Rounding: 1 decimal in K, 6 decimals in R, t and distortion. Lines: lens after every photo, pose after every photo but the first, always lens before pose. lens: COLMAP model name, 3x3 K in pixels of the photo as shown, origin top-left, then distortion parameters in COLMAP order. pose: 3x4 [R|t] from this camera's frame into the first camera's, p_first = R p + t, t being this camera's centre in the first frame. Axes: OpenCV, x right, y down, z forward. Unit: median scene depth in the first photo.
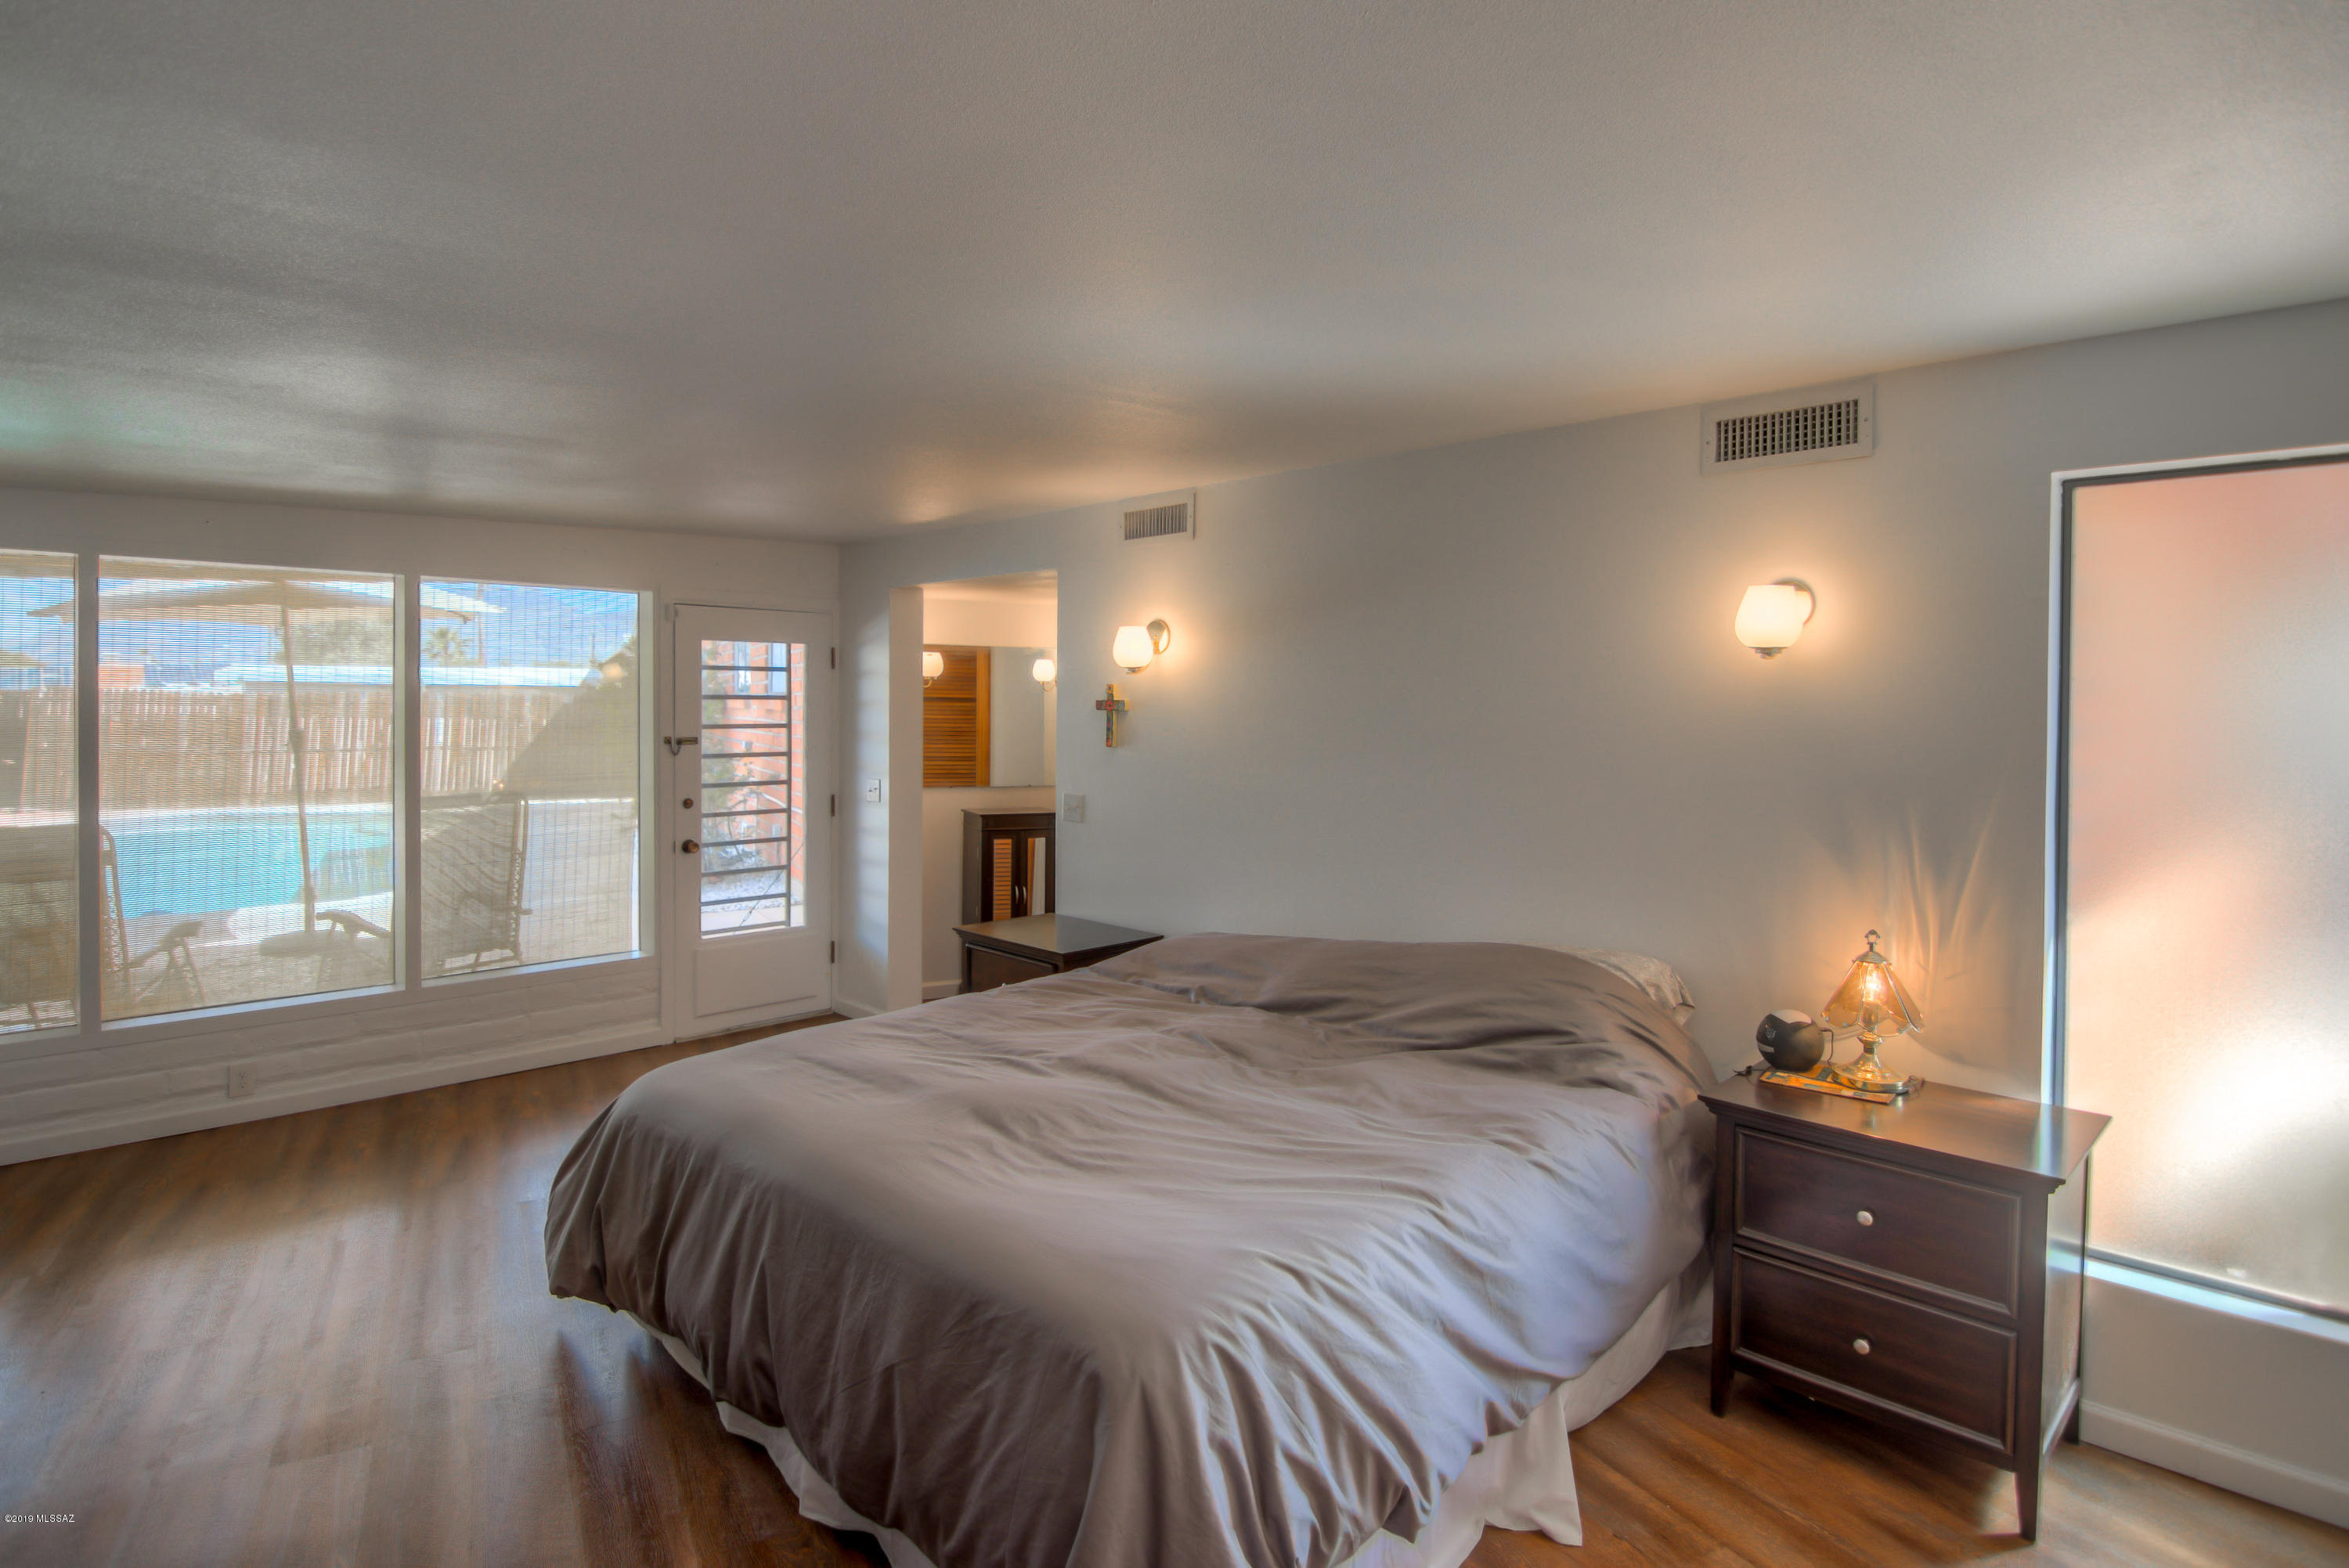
lens RADIAL K [[1230.4, 0, 1119.0], [0, 1230.4, 706.2], [0, 0, 1]] dist [-0.004457, -0.010743]
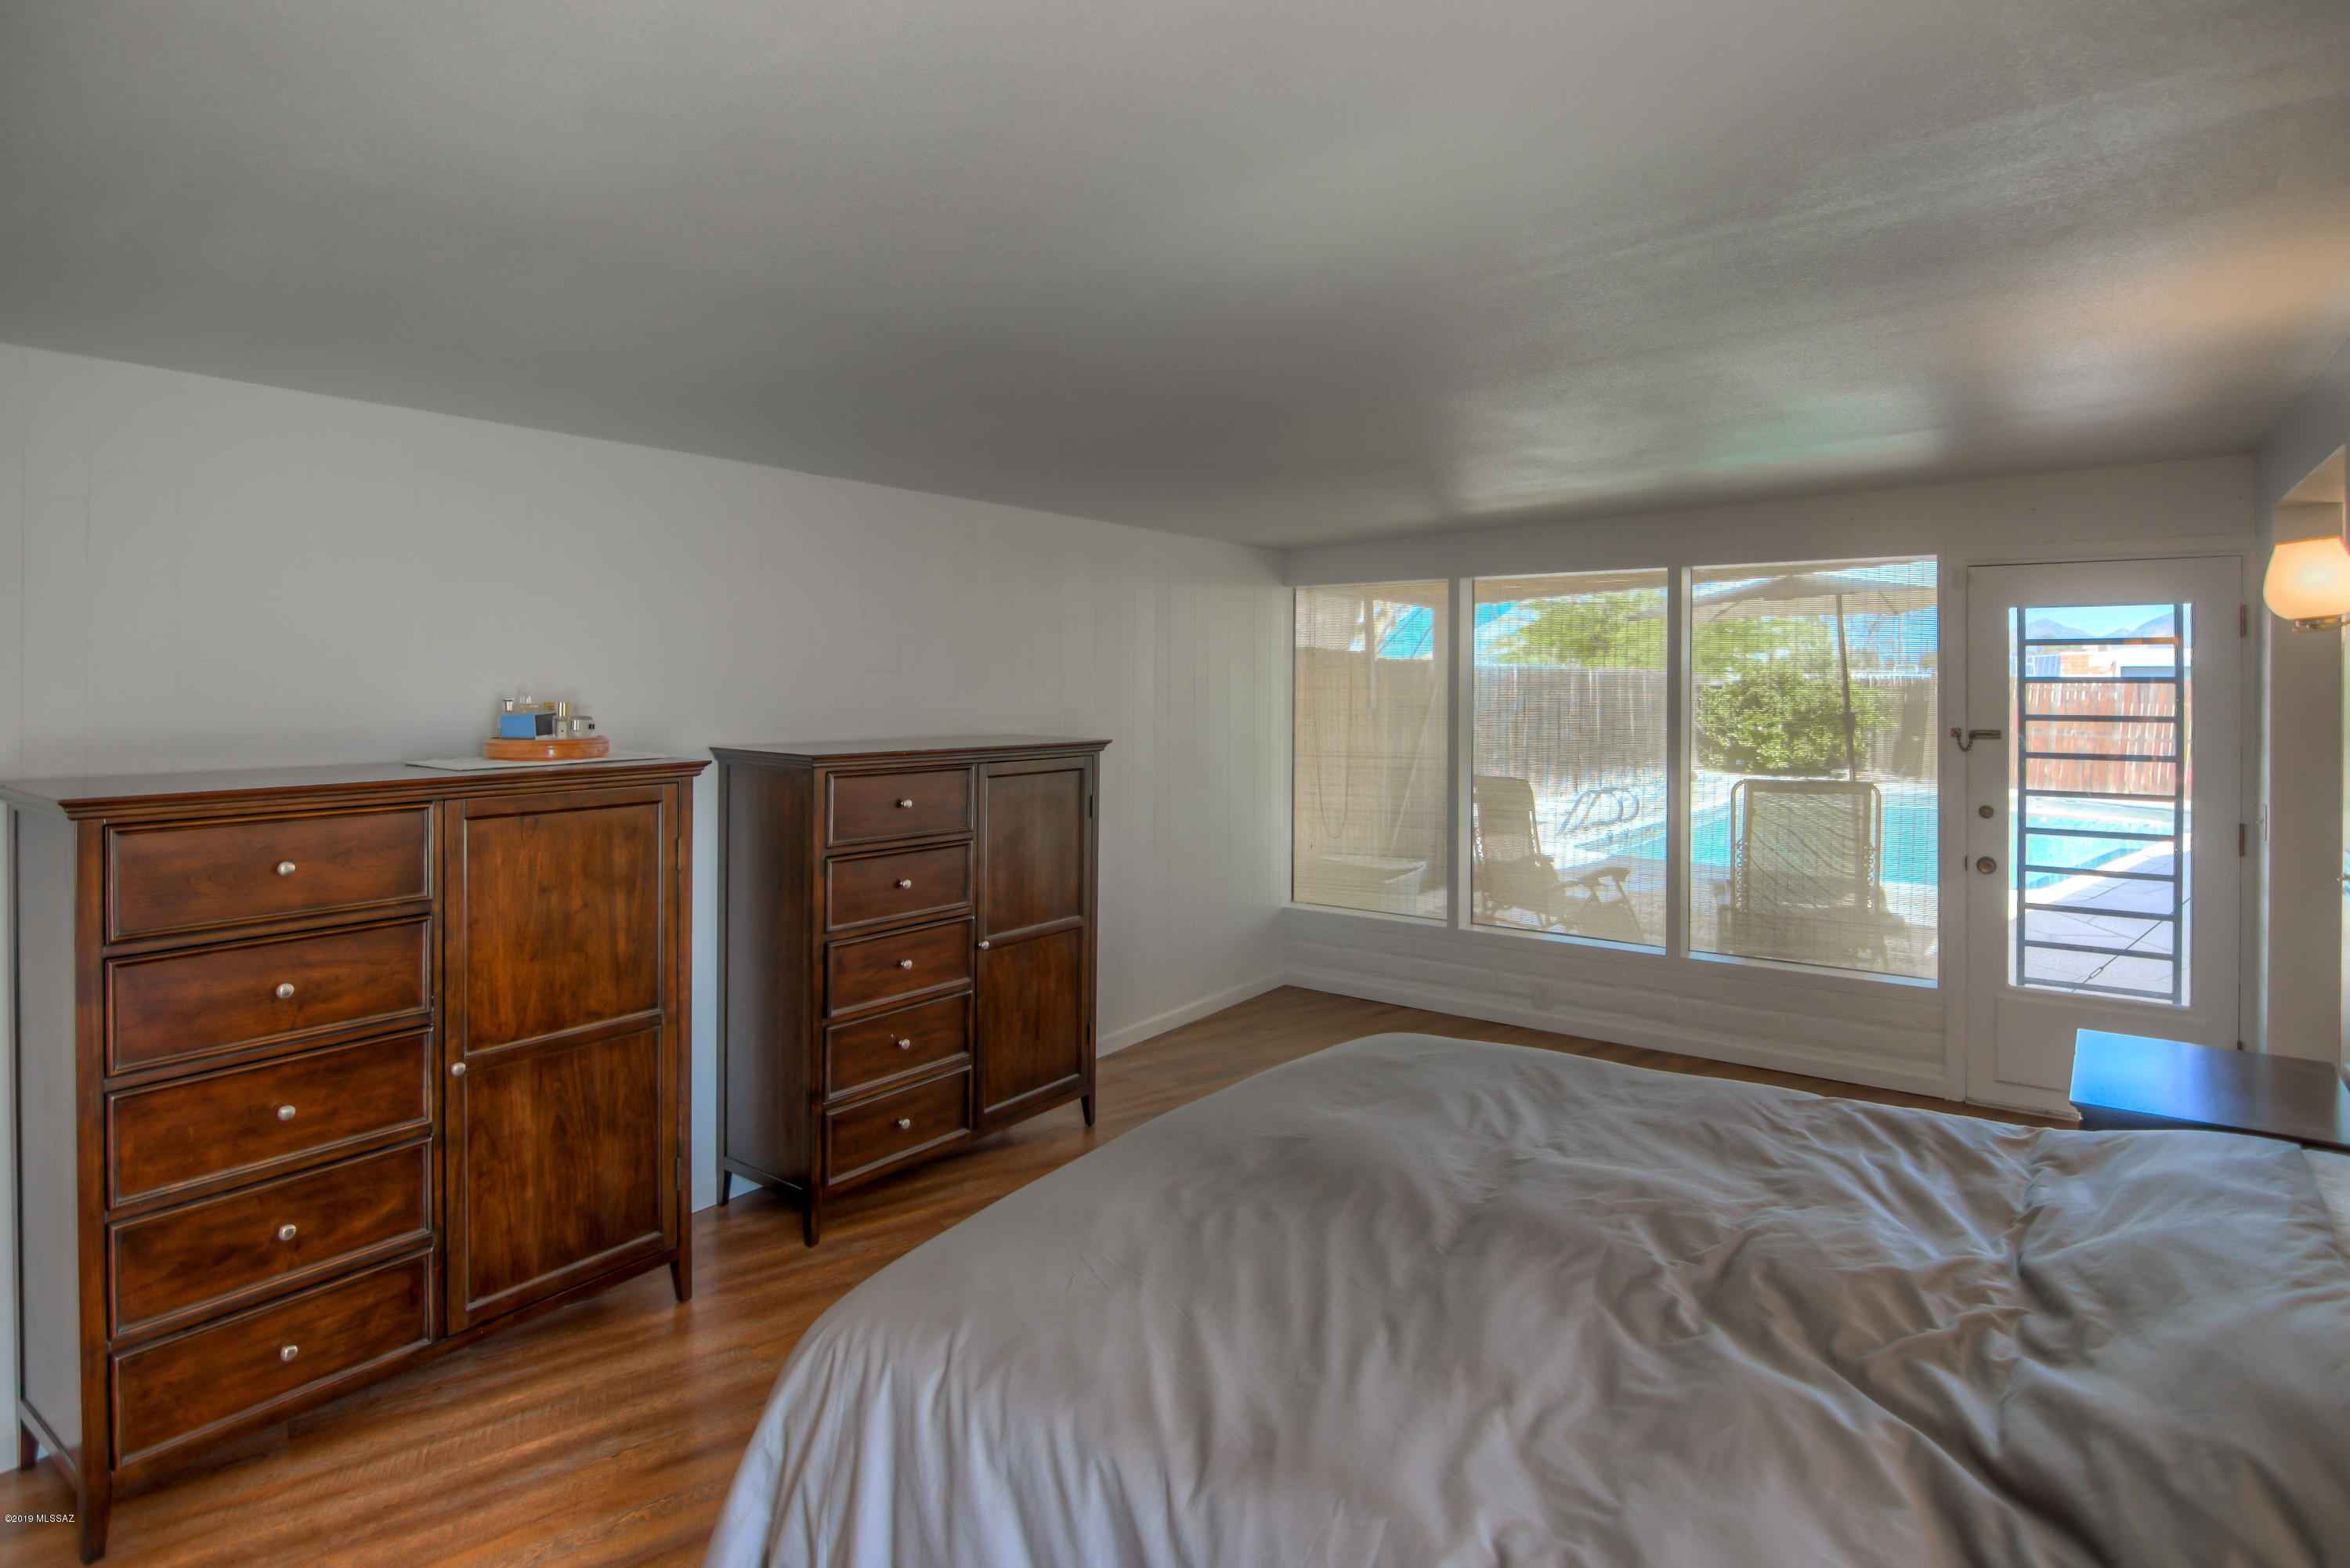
lens RADIAL K [[1231.0, 0, 1228.2], [0, 1231.0, 700.9], [0, 0, 1]] dist [-0.004457, -0.010743]
pose [[0.218985, 0.011314, -0.975663, 0.324197], [-0.006228, 0.999929, 0.010198, 0.001137], [0.975708, 0.003843, 0.219039, 0.339027]]
